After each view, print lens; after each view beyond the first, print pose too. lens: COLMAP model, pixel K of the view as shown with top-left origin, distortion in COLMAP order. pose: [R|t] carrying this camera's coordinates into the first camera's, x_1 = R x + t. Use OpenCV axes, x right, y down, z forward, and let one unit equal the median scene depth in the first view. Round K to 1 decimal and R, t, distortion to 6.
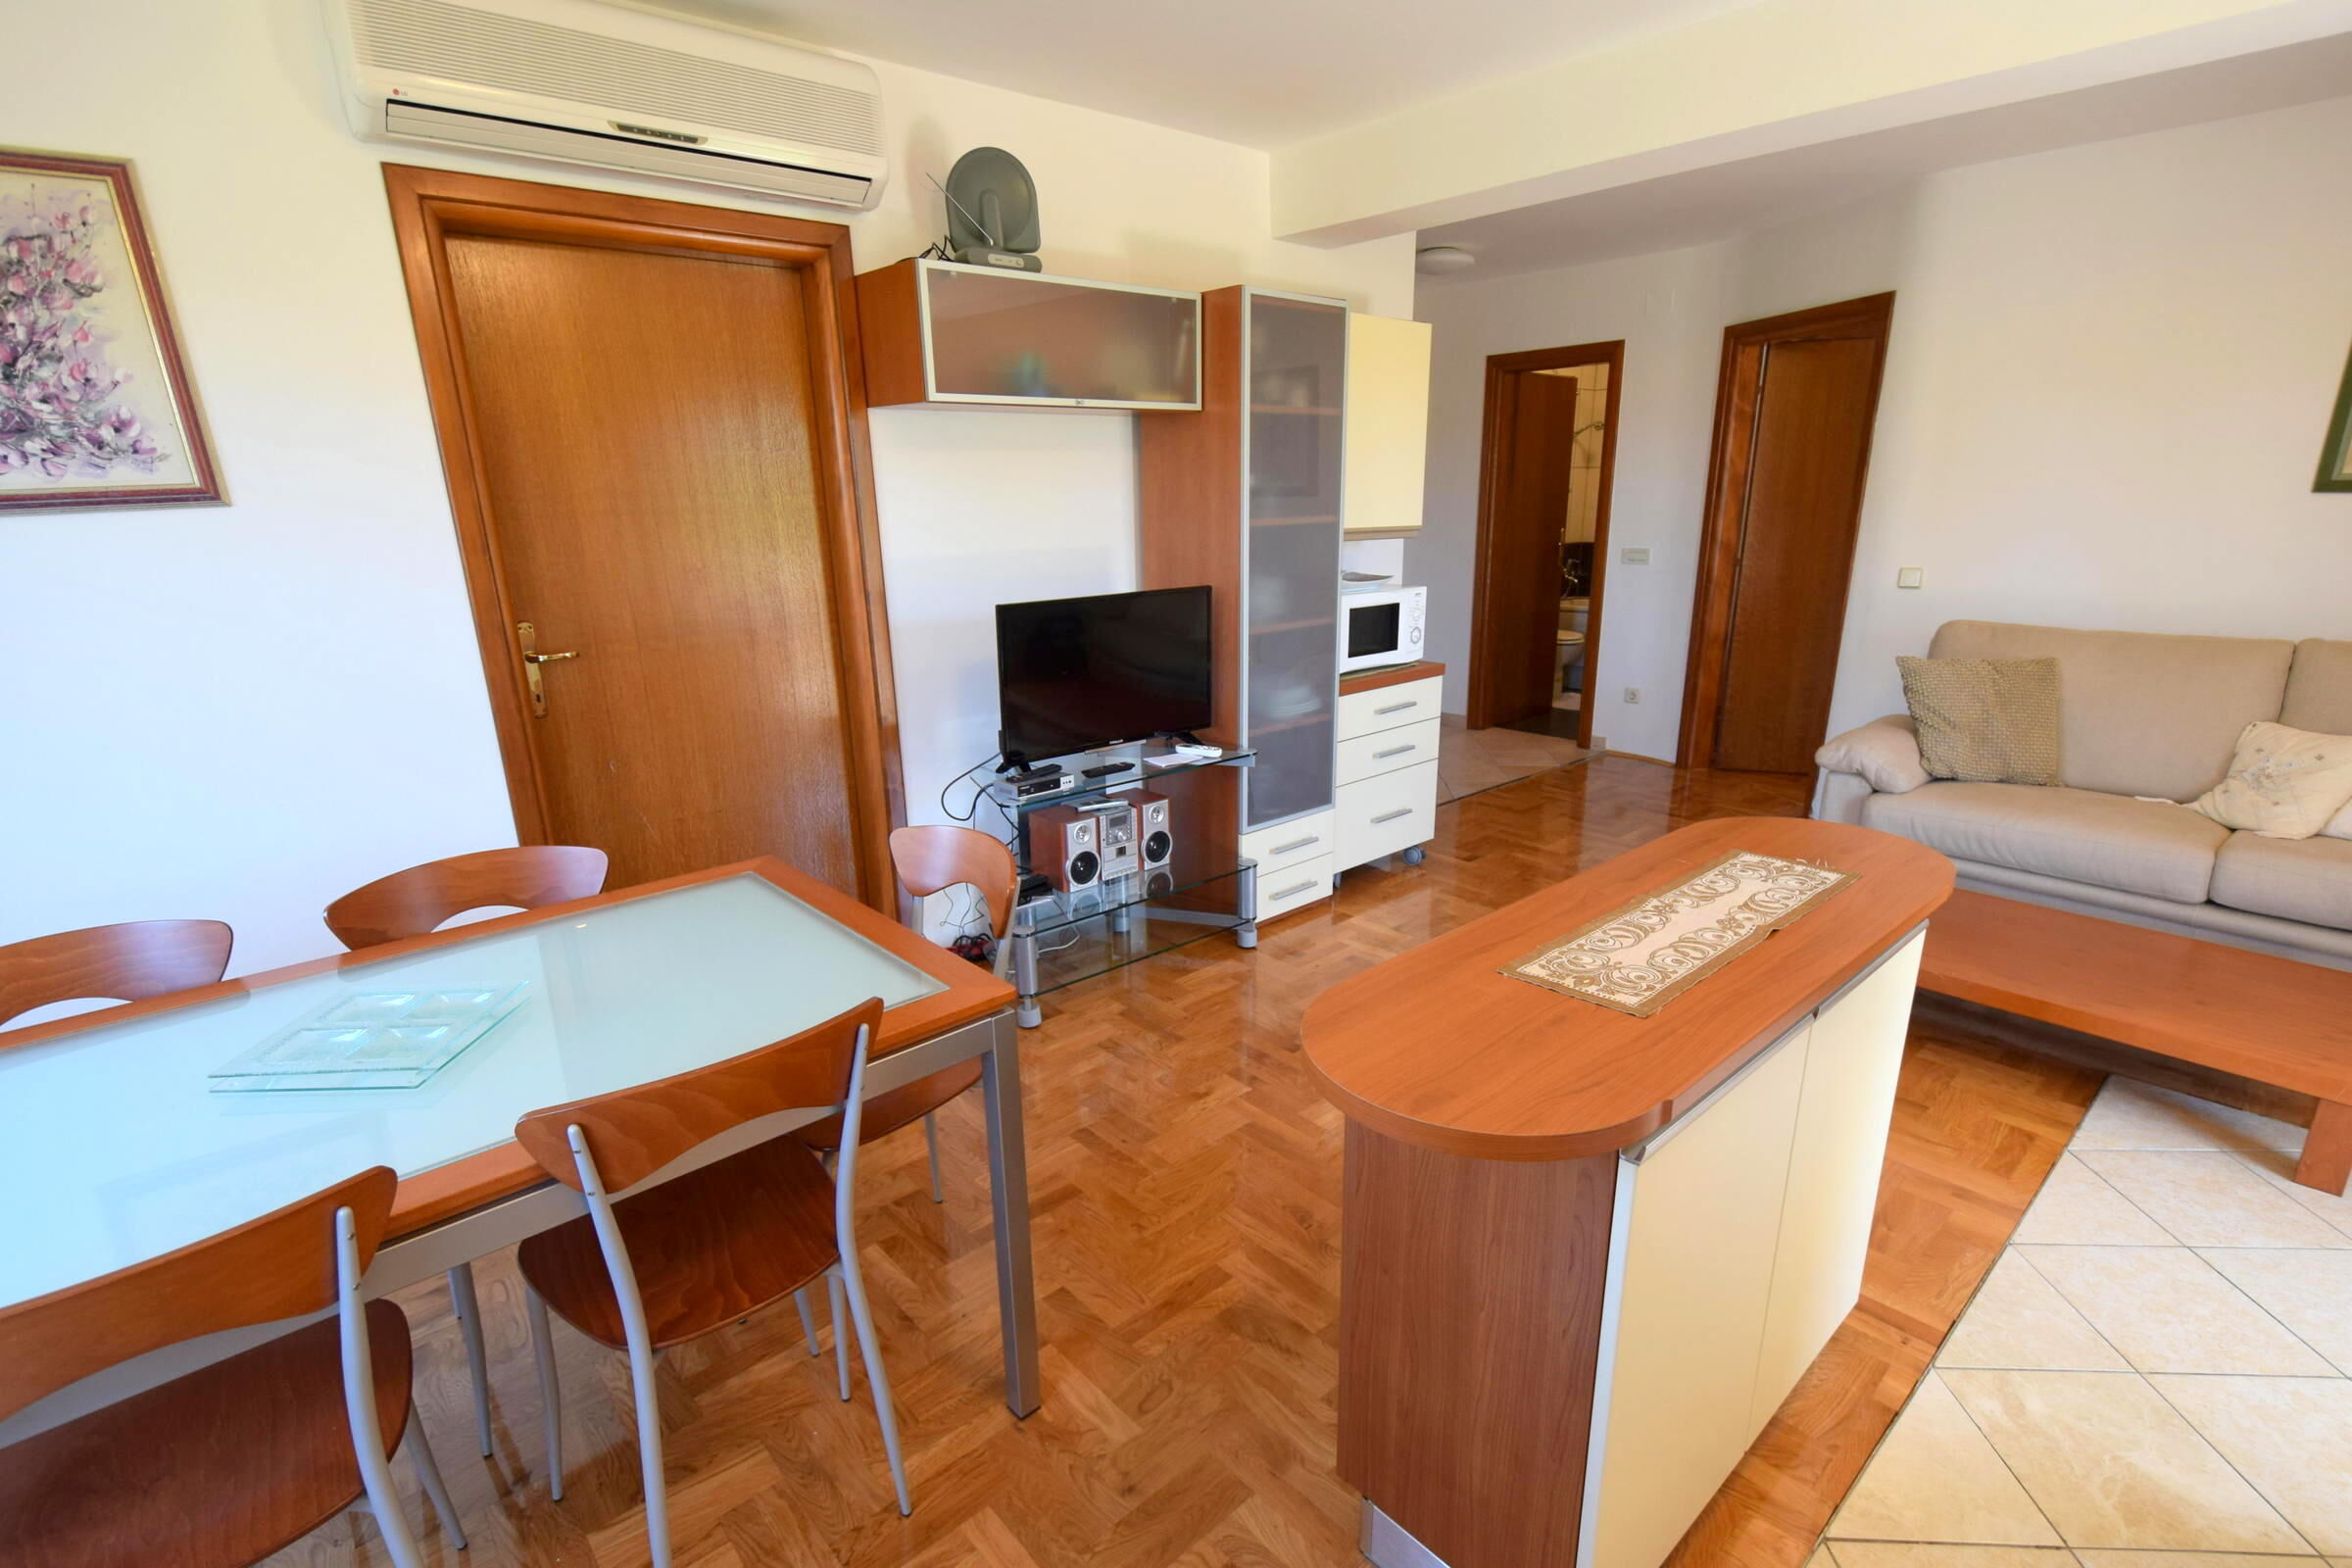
lens RADIAL K [[1091.6, 0, 1185.3], [0, 1091.6, 819.1], [0, 0, 1]] dist [0.006508, -0.007958]
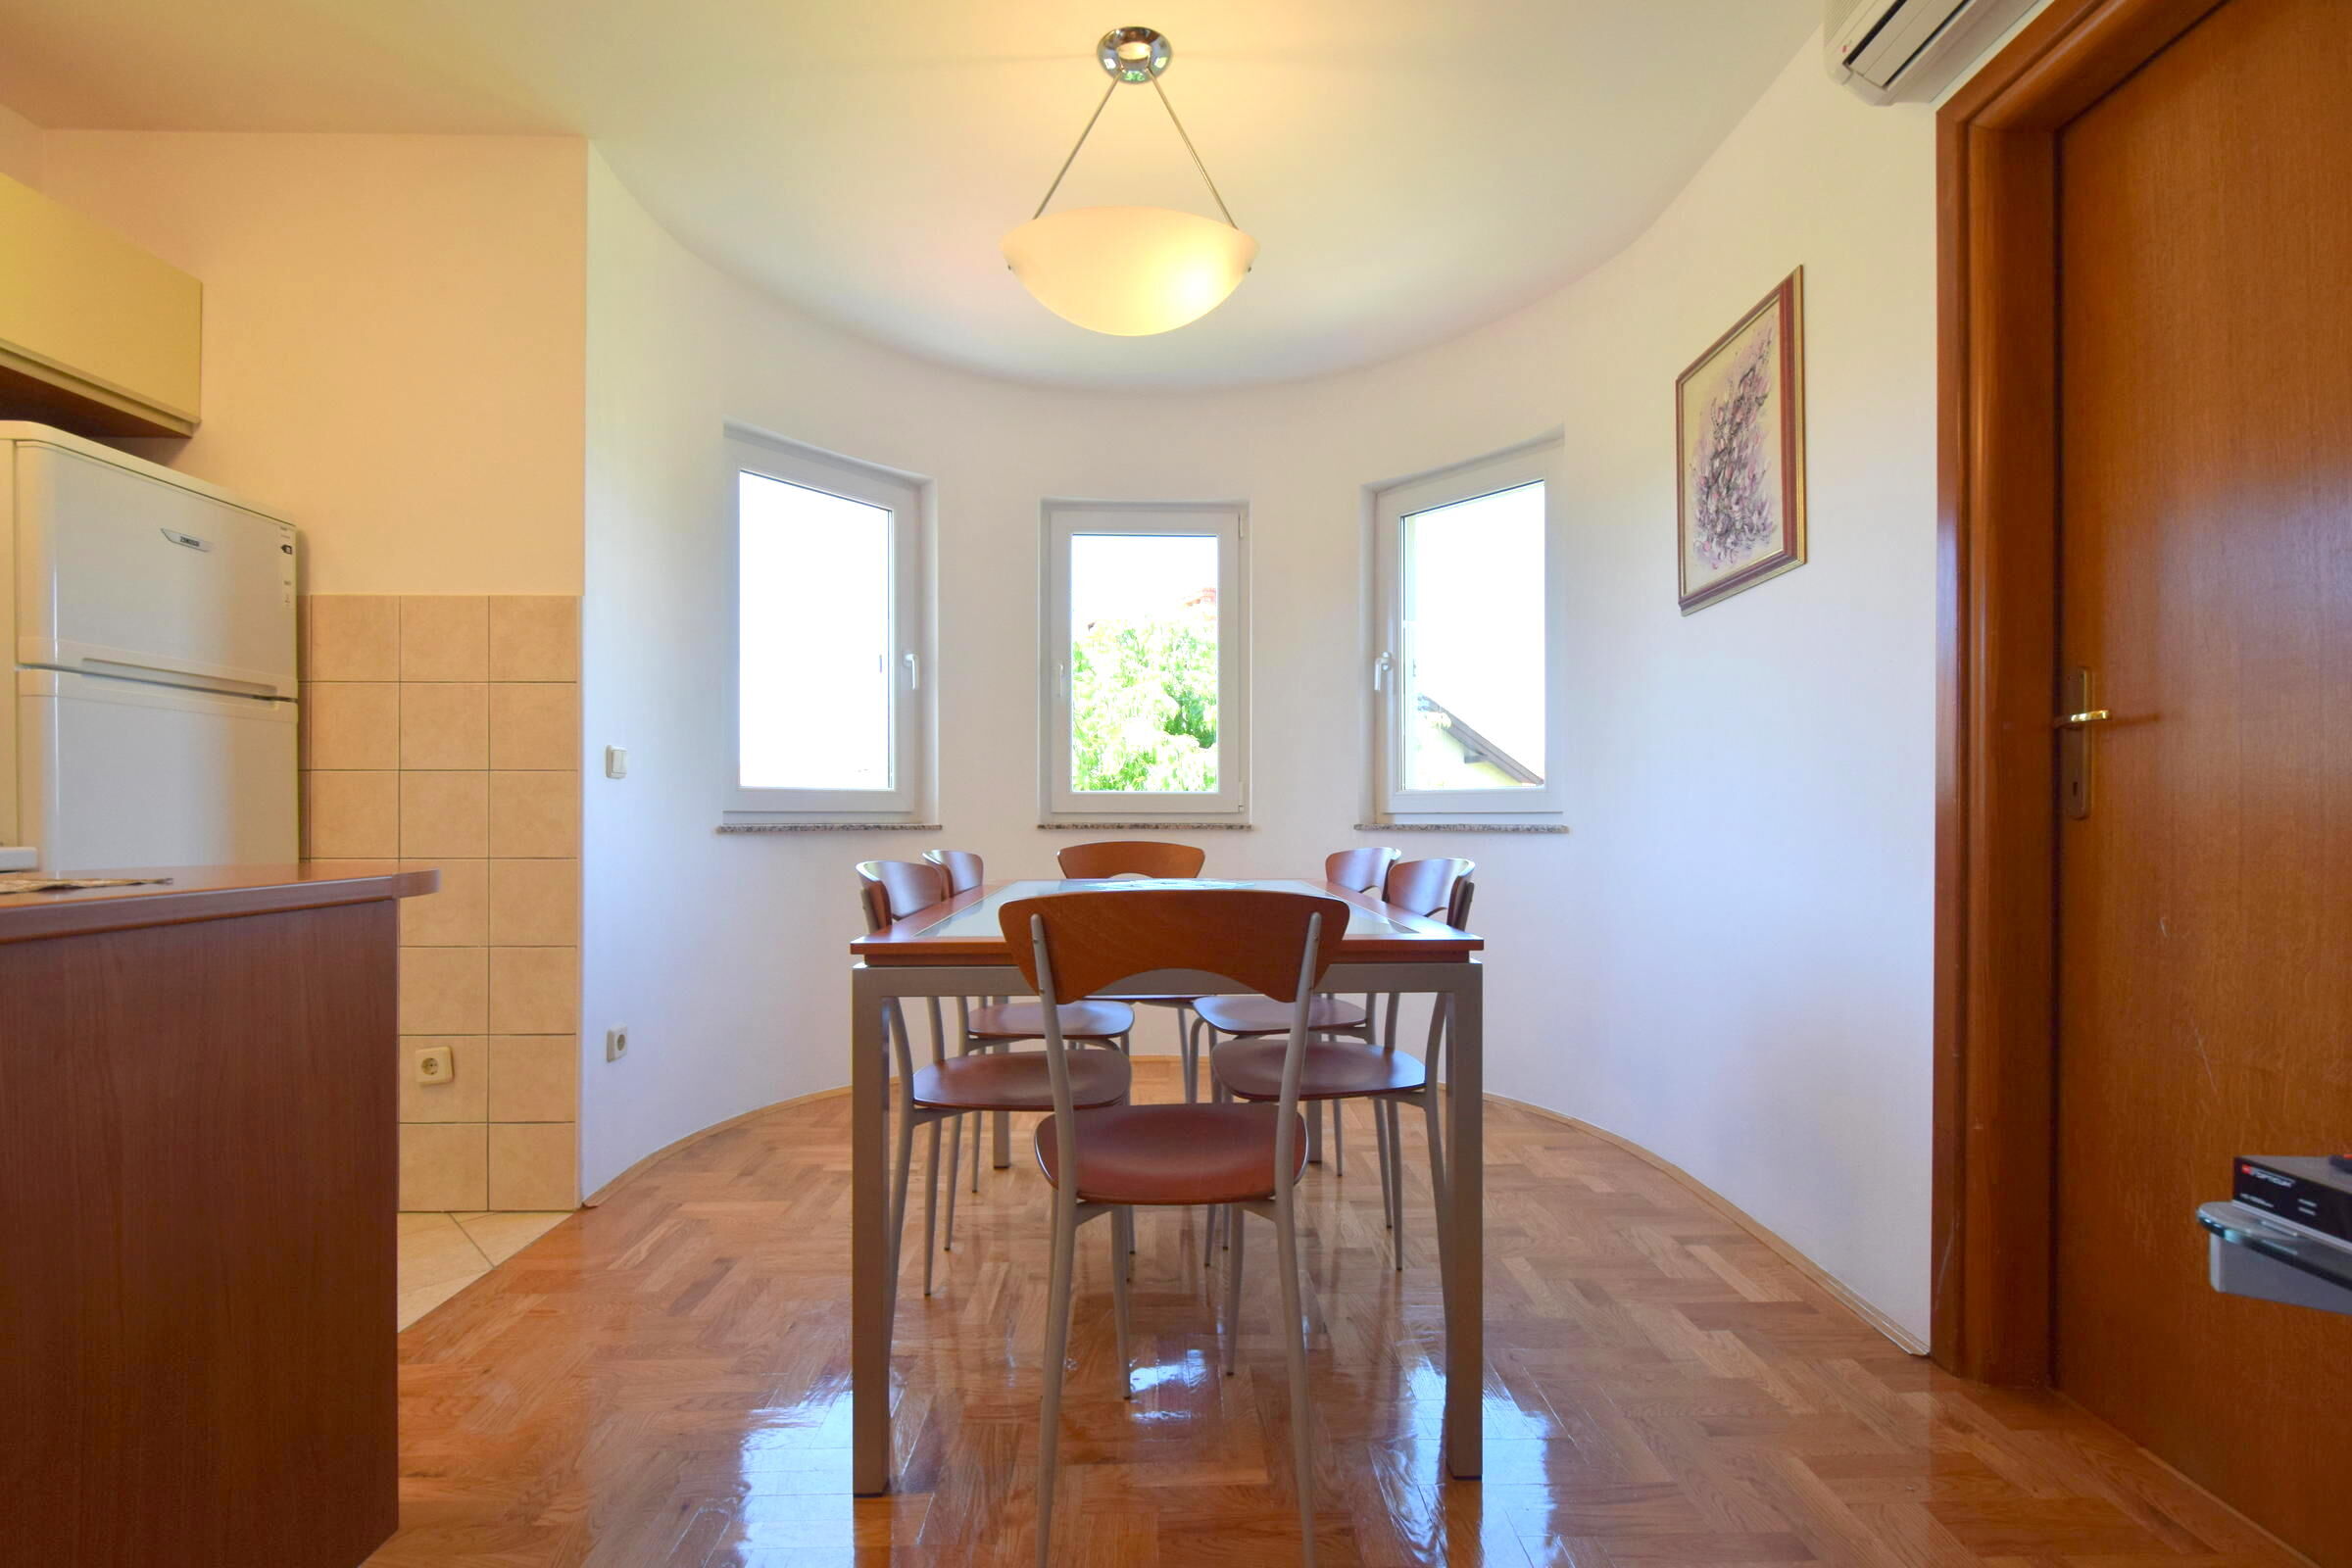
lens RADIAL K [[1025.5, 0, 1190.6], [0, 1025.5, 816.5], [0, 0, 1]] dist [0.003083, -0.006236]
pose [[-0.645352, 0.018583, -0.763659, 0.255883], [-0.208091, 0.957620, 0.199156, -0.144914], [0.734996, 0.287436, -0.614134, 1.362947]]
